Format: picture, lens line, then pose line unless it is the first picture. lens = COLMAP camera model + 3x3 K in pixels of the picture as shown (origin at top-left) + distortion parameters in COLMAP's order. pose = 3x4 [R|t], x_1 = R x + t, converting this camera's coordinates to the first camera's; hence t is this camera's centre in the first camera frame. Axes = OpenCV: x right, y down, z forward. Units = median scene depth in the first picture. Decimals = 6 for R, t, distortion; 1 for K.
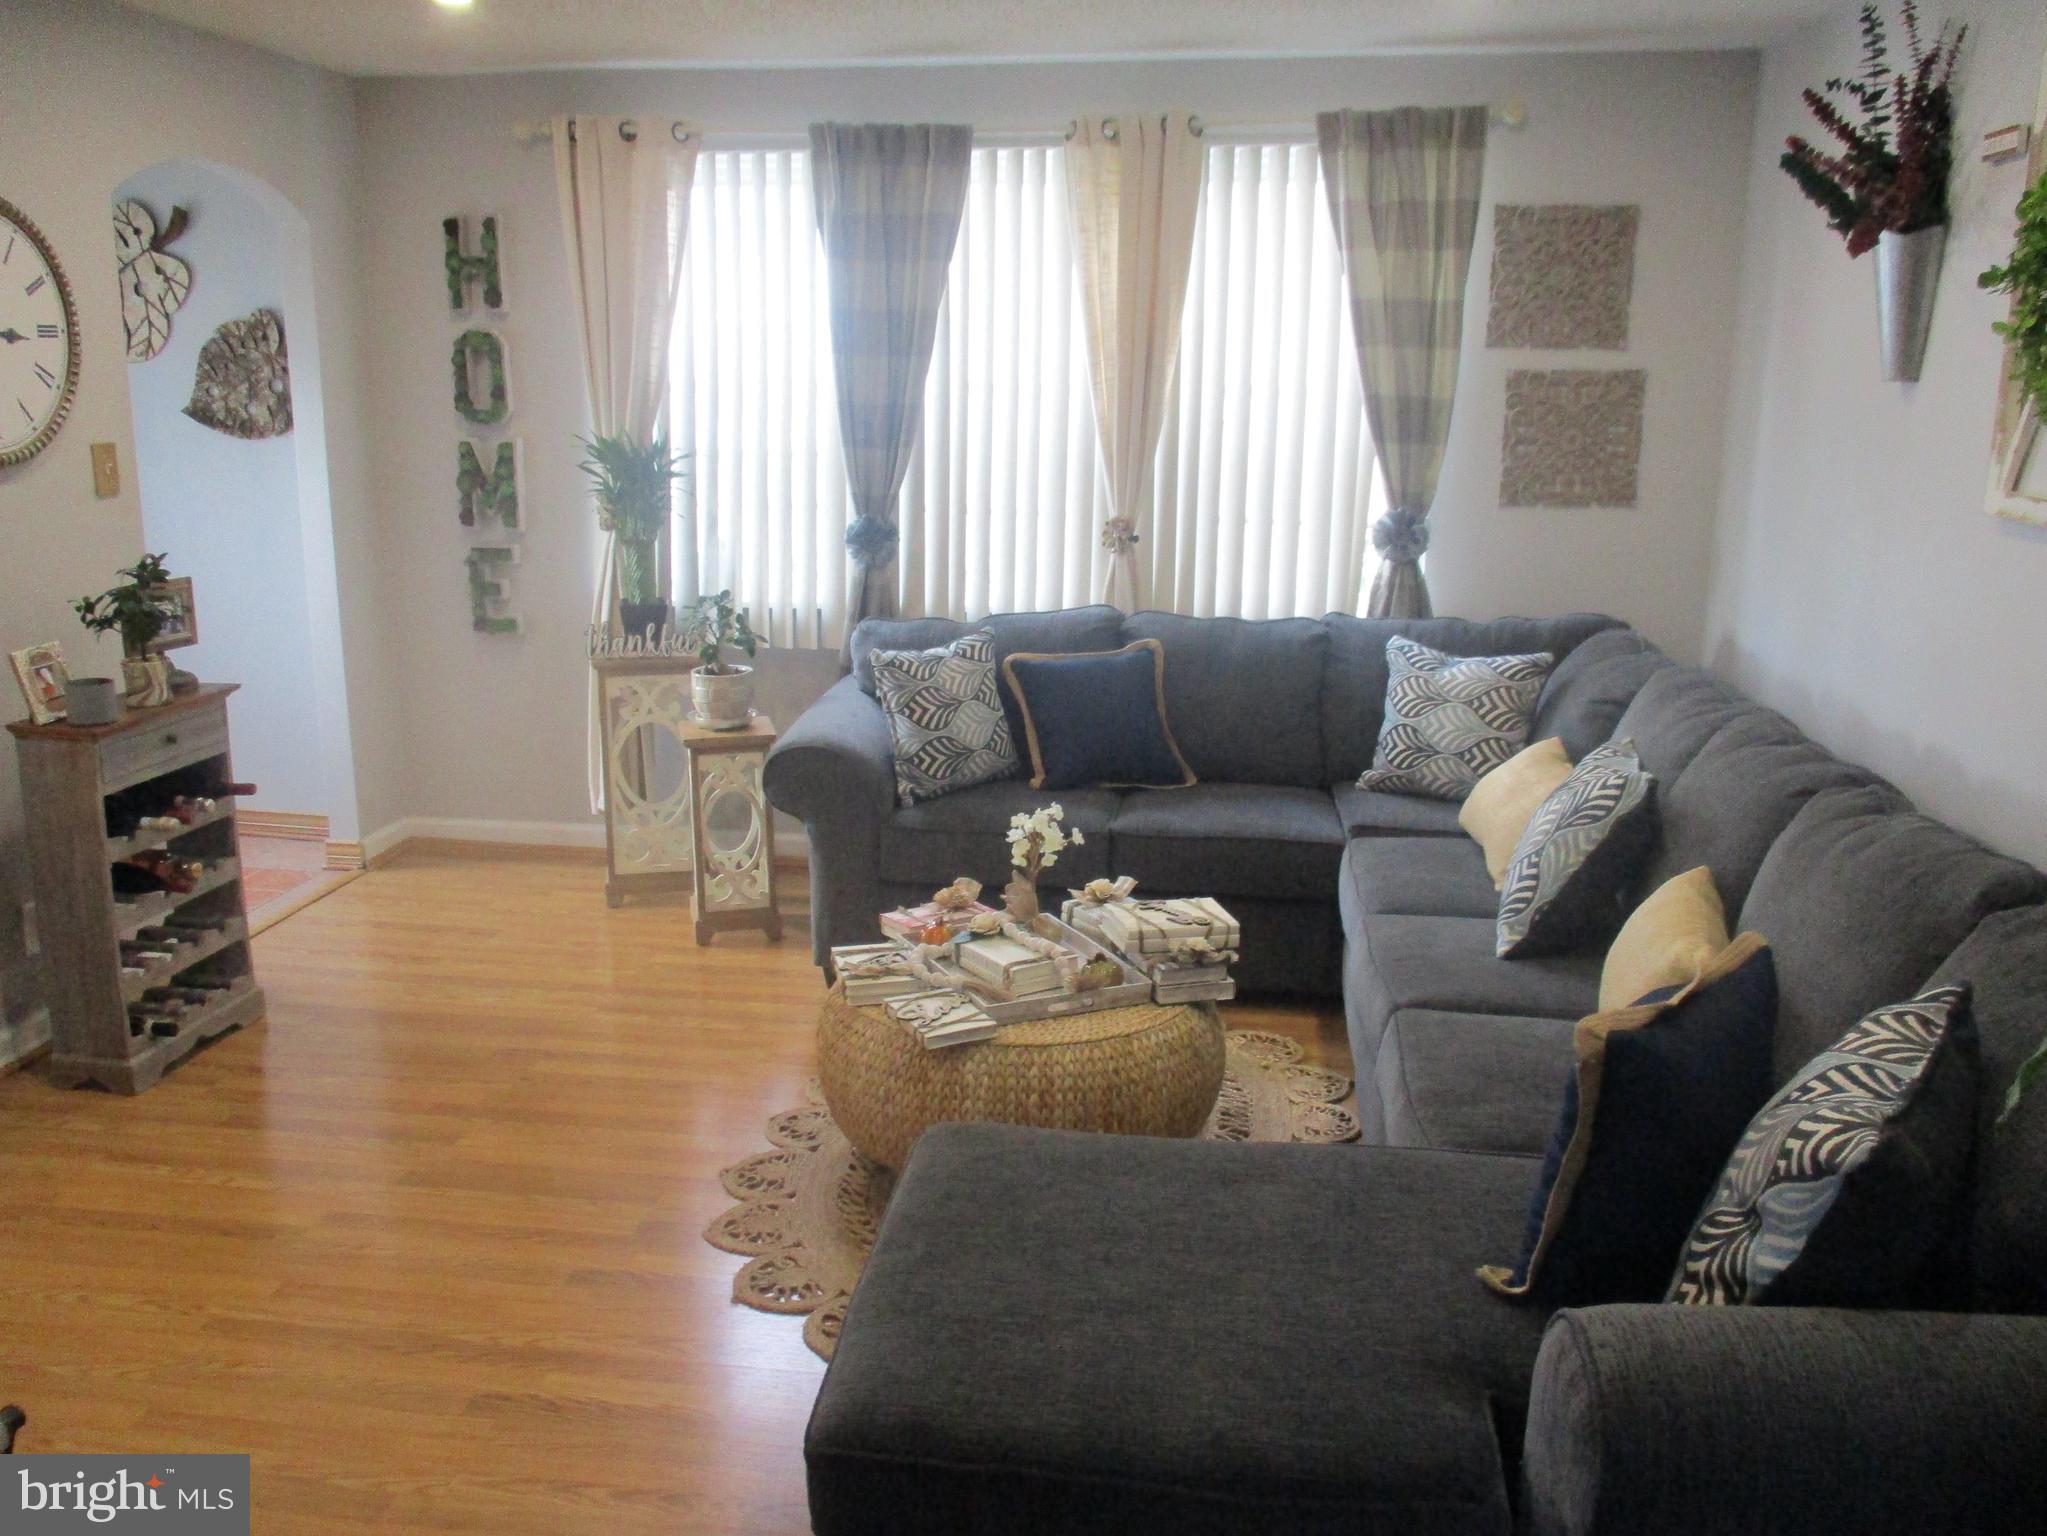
lens RADIAL K [[1700.9, 0, 1020.1], [0, 1700.9, 770.7], [0, 0, 1]] dist [-0.035773, 0.018016]
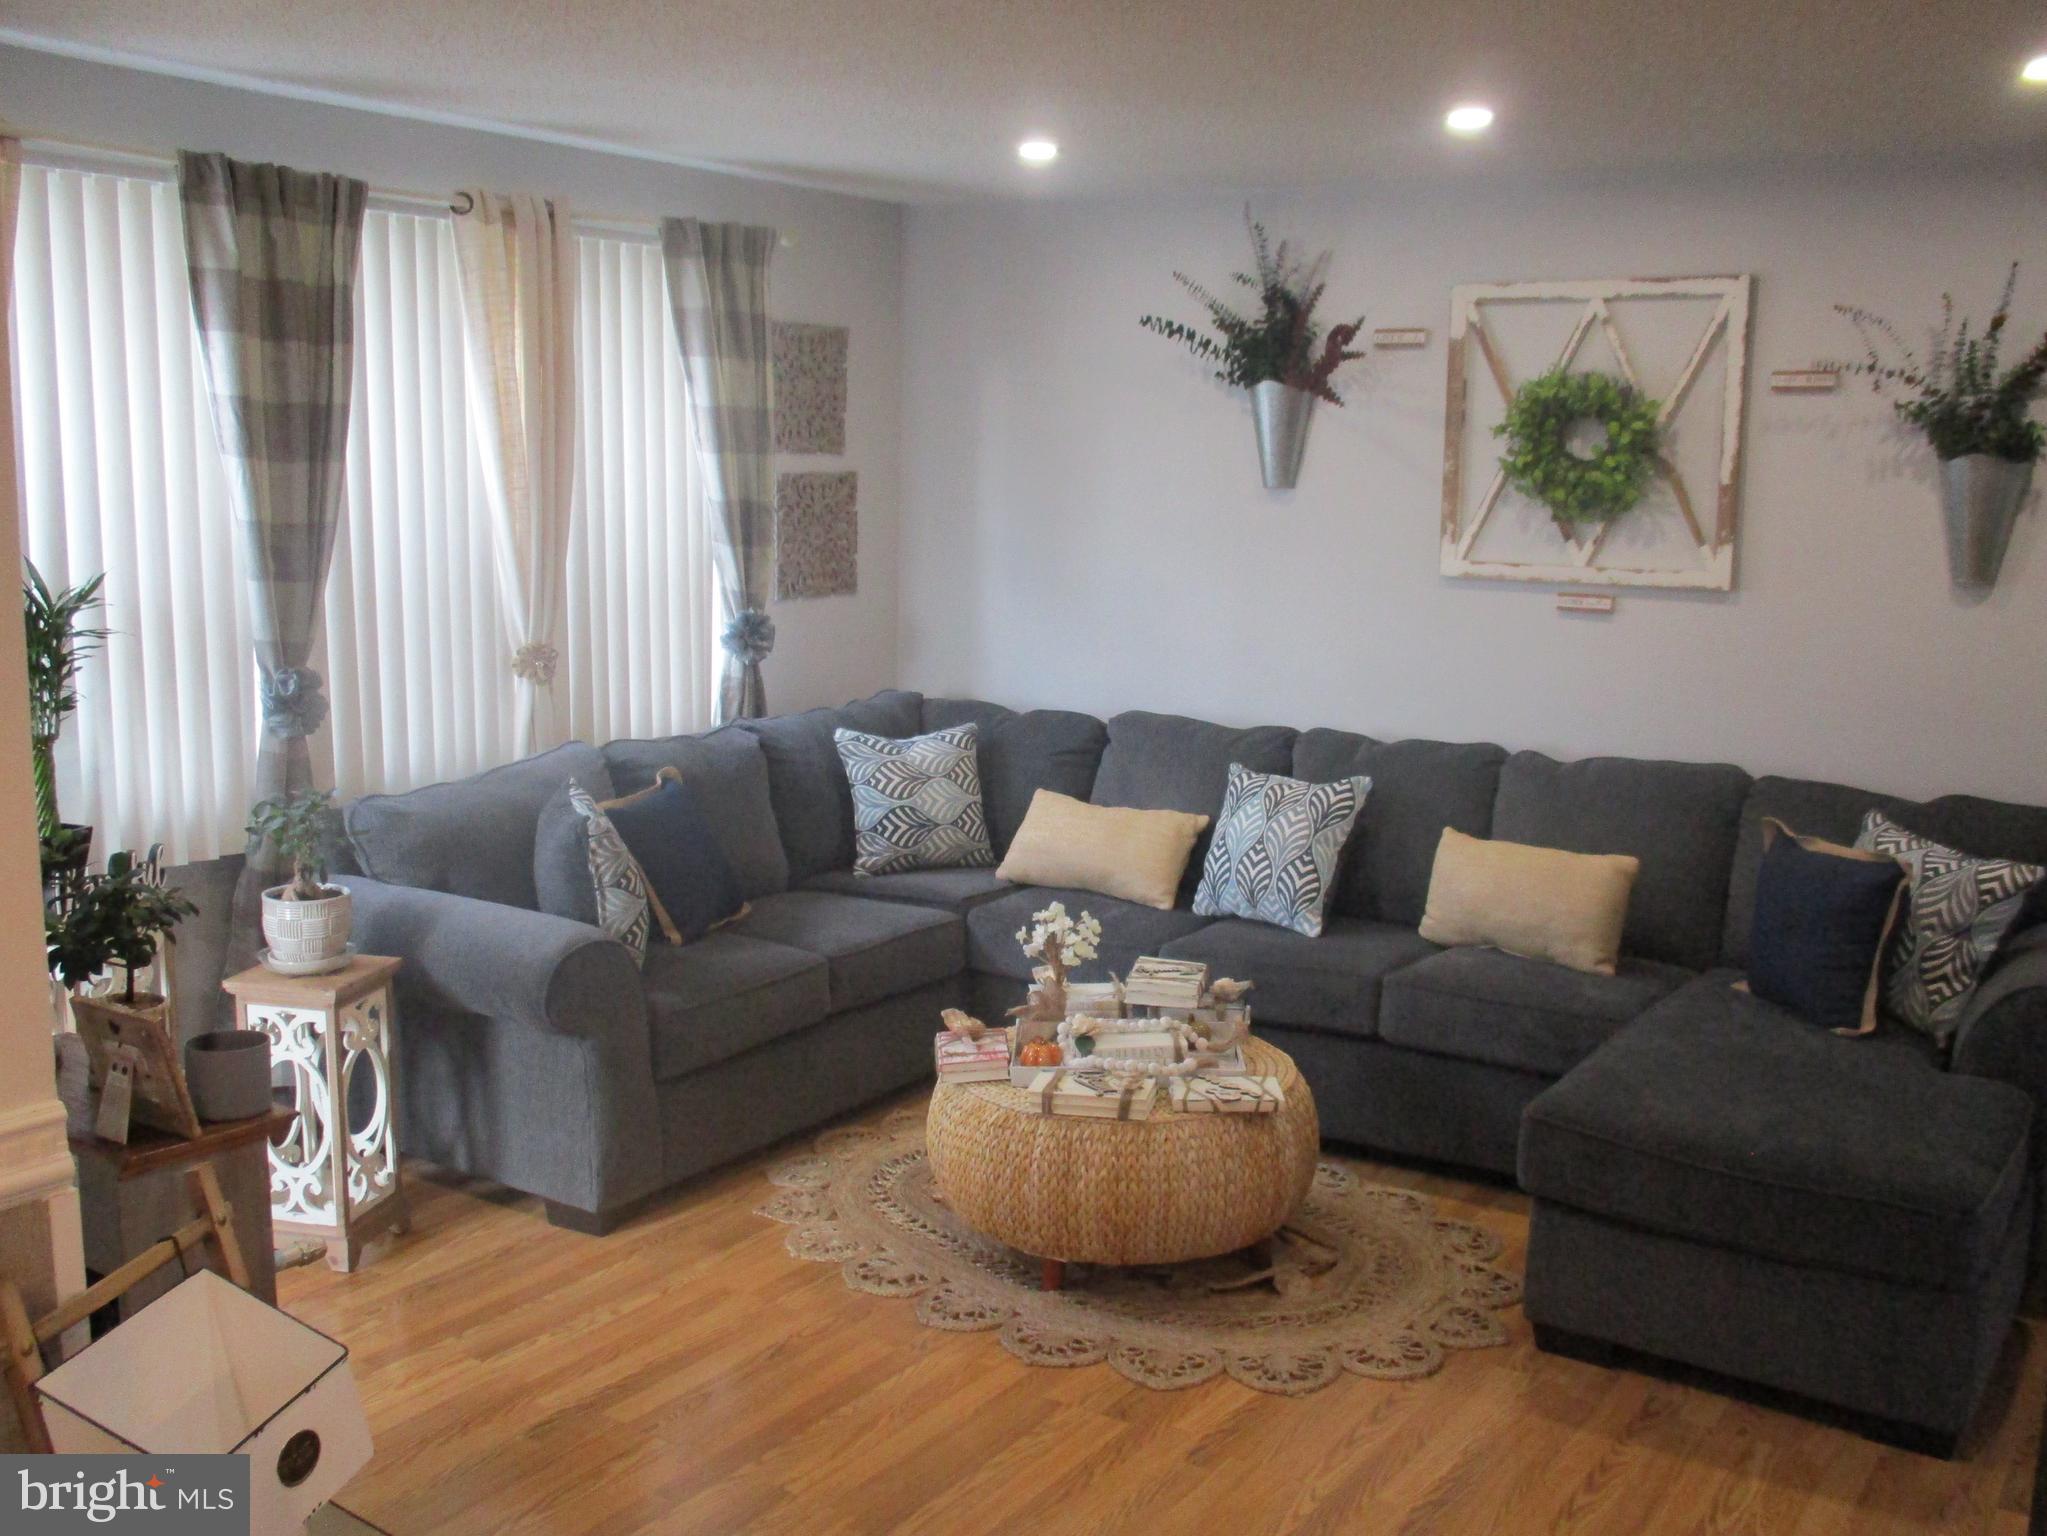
lens RADIAL K [[1947.2, 0, 1023.5], [0, 1947.2, 768.0], [0, 0, 1]] dist [-0.028322, 0.031230]
pose [[0.444982, -0.141765, 0.884247, -0.765379], [0.193054, 0.979360, 0.059863, -0.102034], [-0.874483, 0.144070, 0.463166, 0.337702]]
